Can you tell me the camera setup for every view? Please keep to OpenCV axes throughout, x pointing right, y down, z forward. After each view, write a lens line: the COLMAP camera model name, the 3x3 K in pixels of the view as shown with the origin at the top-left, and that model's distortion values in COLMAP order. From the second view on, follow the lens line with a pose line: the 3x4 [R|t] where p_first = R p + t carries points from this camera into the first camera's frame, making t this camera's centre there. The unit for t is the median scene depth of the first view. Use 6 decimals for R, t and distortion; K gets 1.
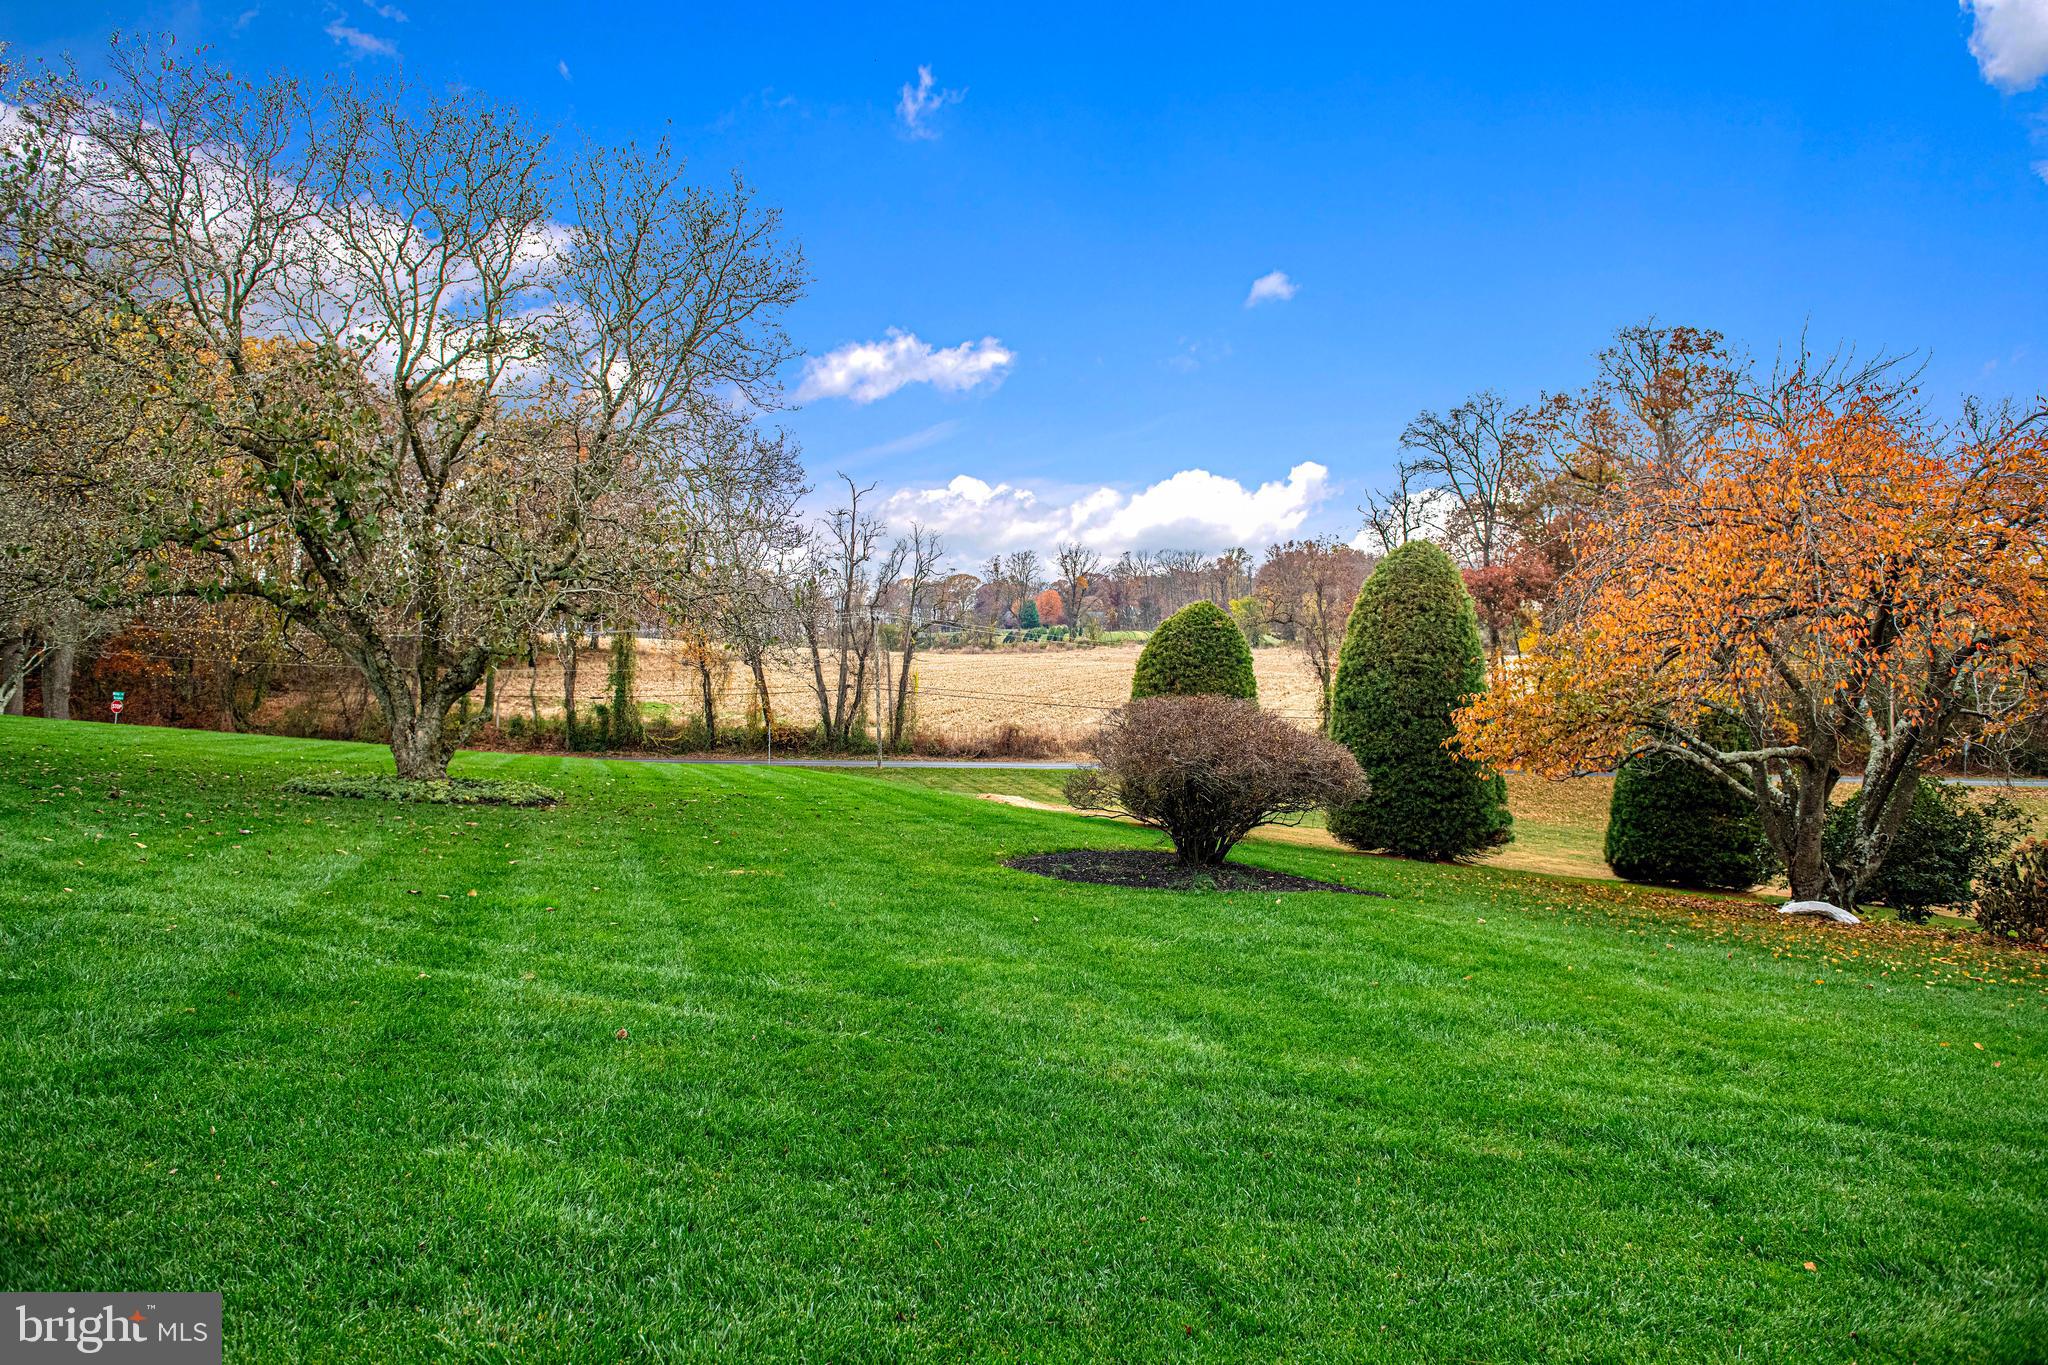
lens RADIAL K [[1451.9, 0, 1023.5], [0, 1451.9, 683.3], [0, 0, 1]] dist [-0.039192, -0.001760]
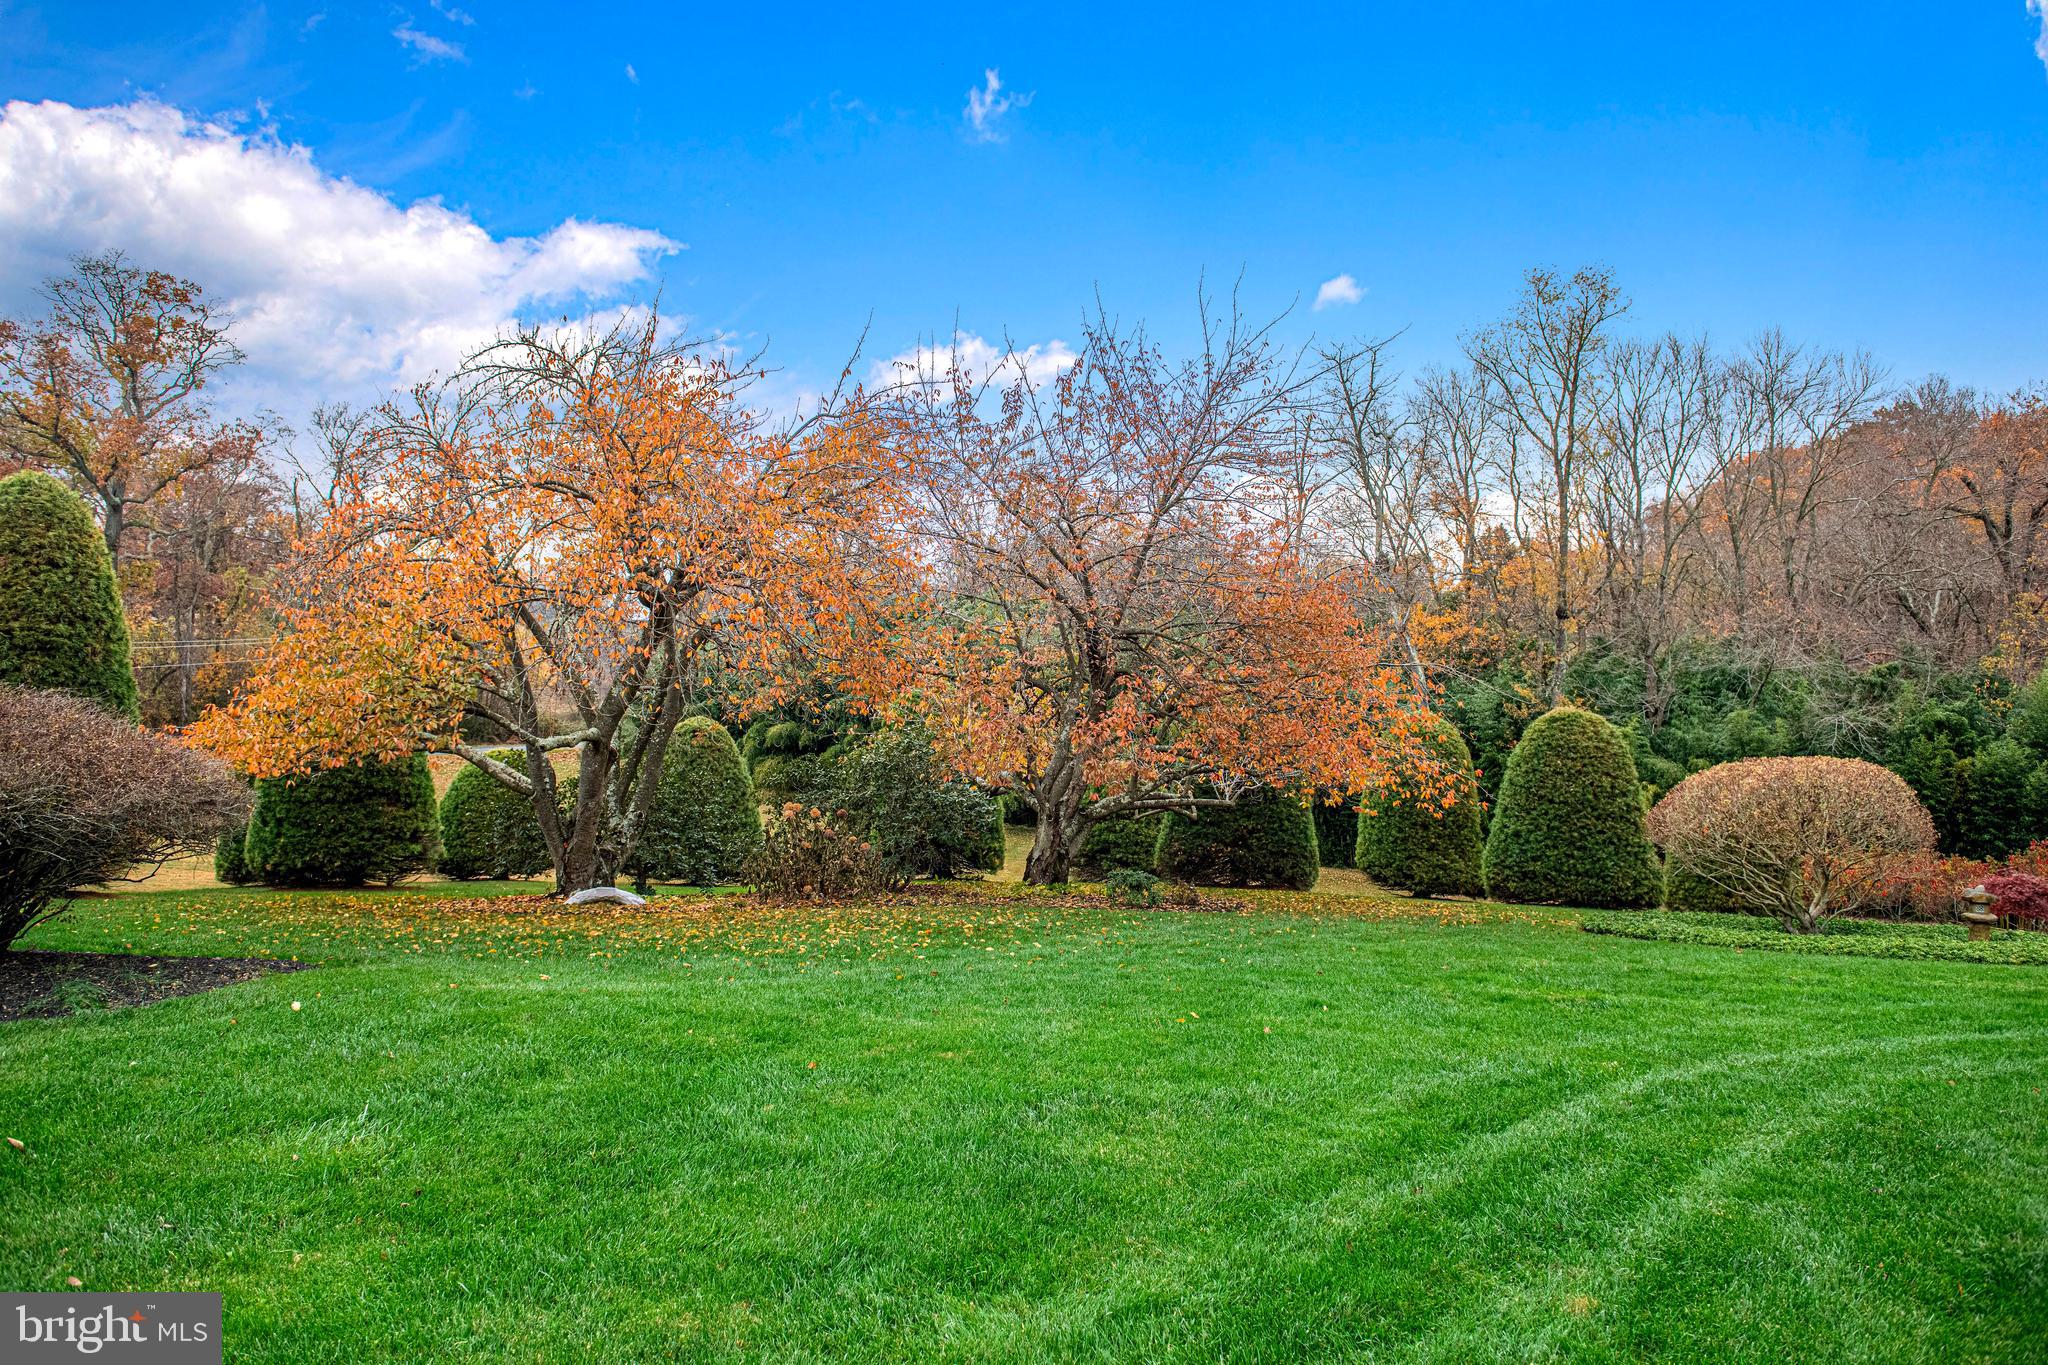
lens RADIAL K [[1451.9, 0, 1024.3], [0, 1451.9, 679.6], [0, 0, 1]] dist [-0.039192, -0.001760]
pose [[0.527285, -0.011920, 0.849605, -0.085781], [0.000530, 0.999906, 0.013699, -0.001033], [-0.849688, -0.006773, 0.527242, 0.166858]]
